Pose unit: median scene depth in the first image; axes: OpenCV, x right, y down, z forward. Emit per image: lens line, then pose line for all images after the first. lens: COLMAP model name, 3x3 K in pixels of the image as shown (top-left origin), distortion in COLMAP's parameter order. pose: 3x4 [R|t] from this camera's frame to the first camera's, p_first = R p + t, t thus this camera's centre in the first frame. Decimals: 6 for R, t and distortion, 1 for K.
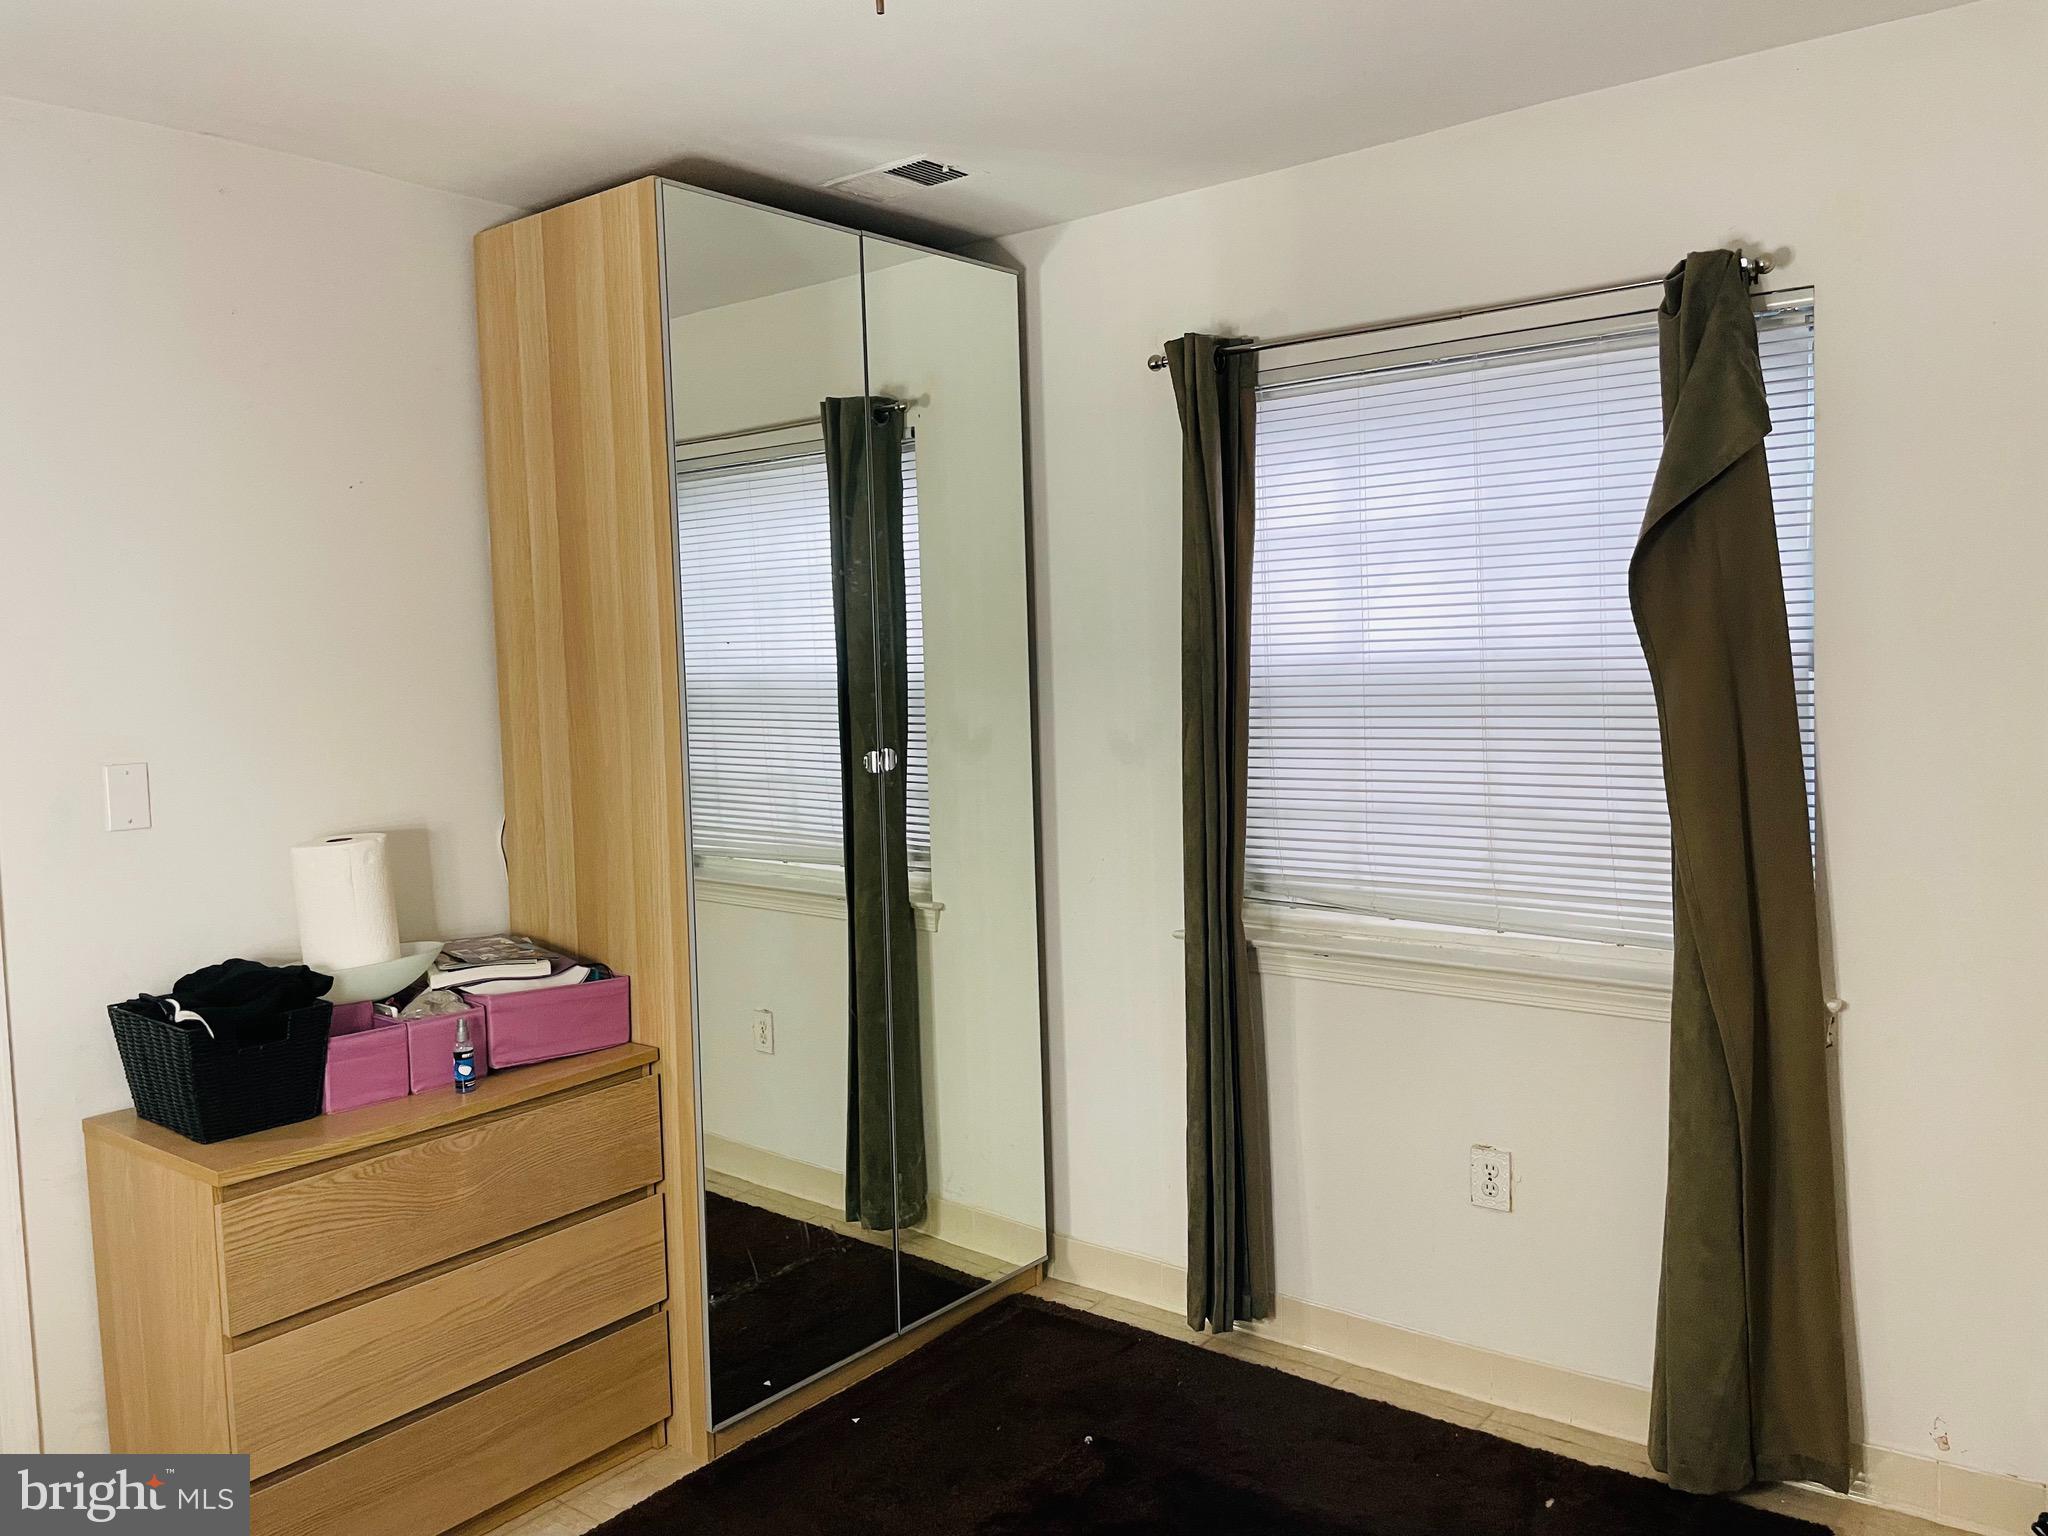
lens RADIAL K [[1546.2, 0, 1029.3], [0, 1546.2, 742.6], [0, 0, 1]] dist [0.082525, -0.114584]
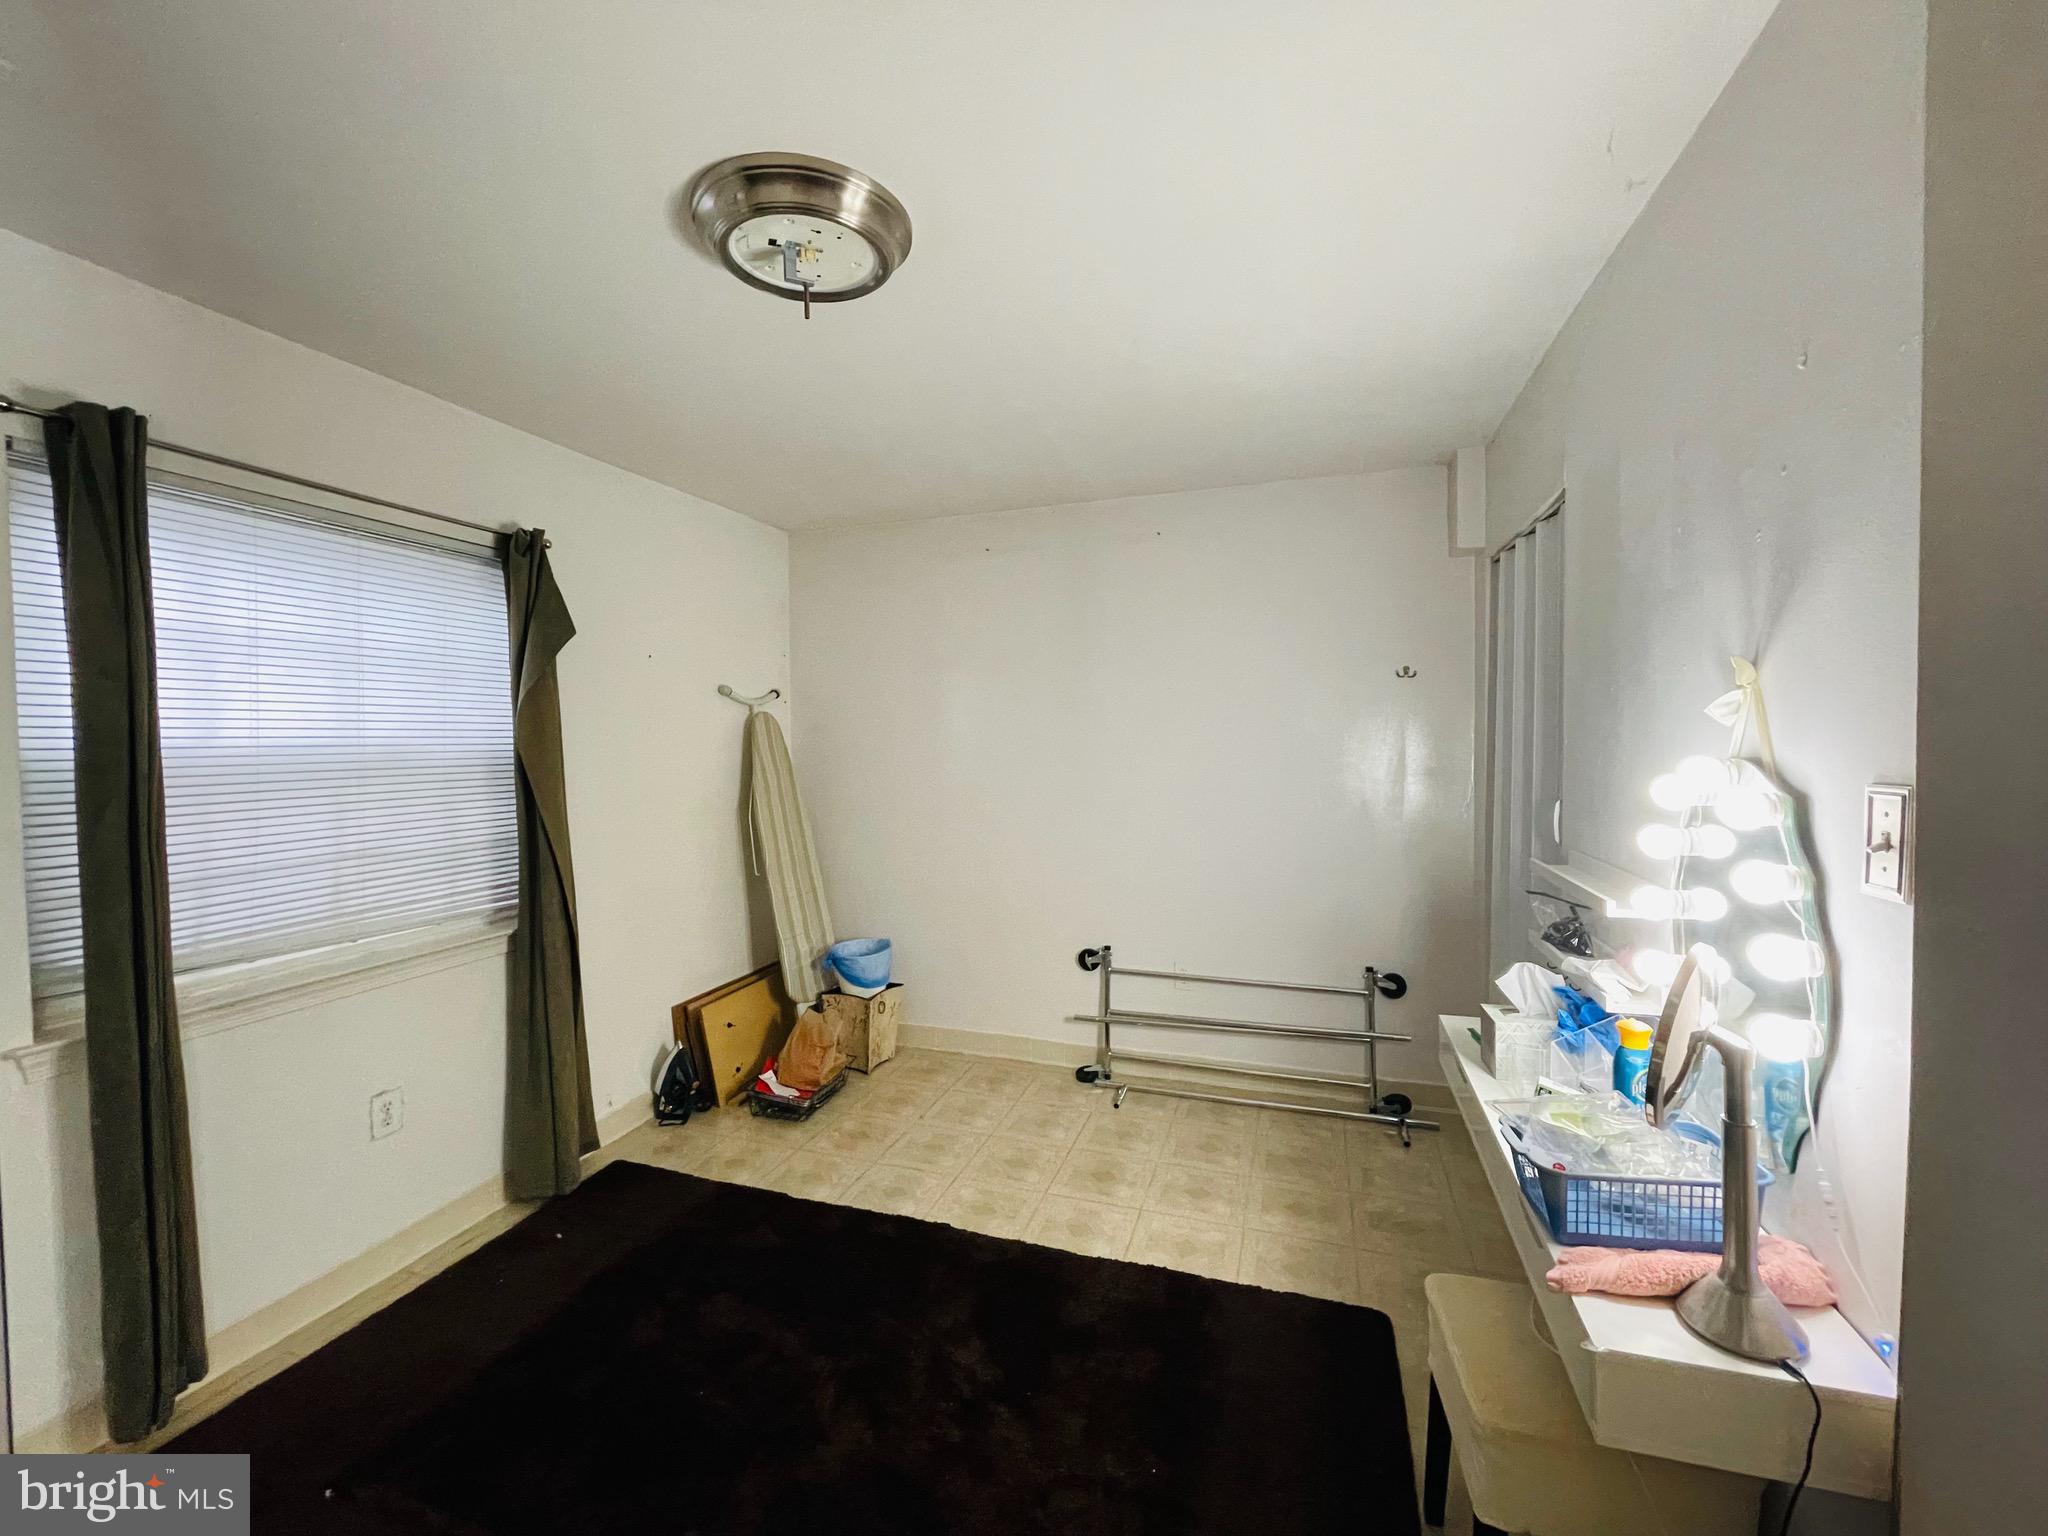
lens RADIAL K [[823.8, 0, 1023.7], [0, 823.8, 760.7], [0, 0, 1]] dist [-0.012128, -0.000041]
pose [[-0.339484, 0.009576, 0.940563, -0.595347], [0.073543, 0.997157, 0.016392, -0.007358], [-0.937733, 0.074736, -0.339223, 0.689081]]
